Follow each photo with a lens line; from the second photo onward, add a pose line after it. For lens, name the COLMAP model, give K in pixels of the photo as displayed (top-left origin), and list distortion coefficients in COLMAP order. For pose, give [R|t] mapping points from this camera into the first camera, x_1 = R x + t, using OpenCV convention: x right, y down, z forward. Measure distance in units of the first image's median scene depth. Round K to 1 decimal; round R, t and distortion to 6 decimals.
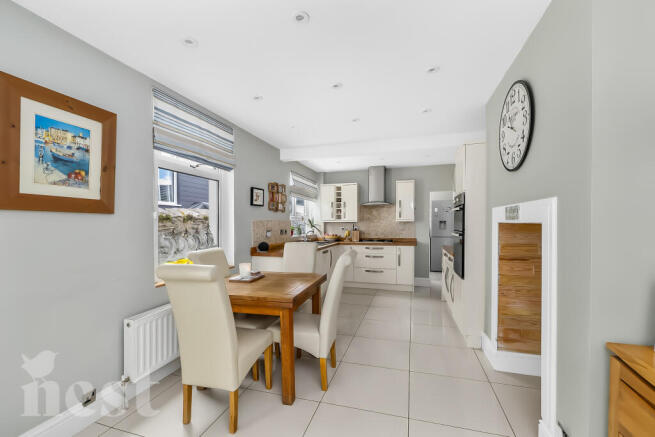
lens RADIAL K [[275.8, 0, 328.4], [0, 275.8, 223.8], [0, 0, 1]] dist [-0.000961, -0.000057]
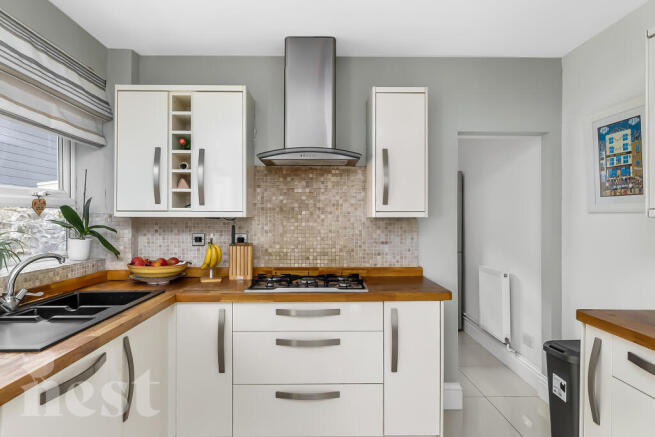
lens RADIAL K [[395.1, 0, 327.5], [0, 395.1, 218.5], [0, 0, 1]] dist [-0.000760, -0.000042]
pose [[0.952130, 0.009431, 0.305548, 0.058105], [-0.007327, 0.999941, -0.008033, -0.002670], [-0.305605, 0.005409, 0.952143, 0.568459]]
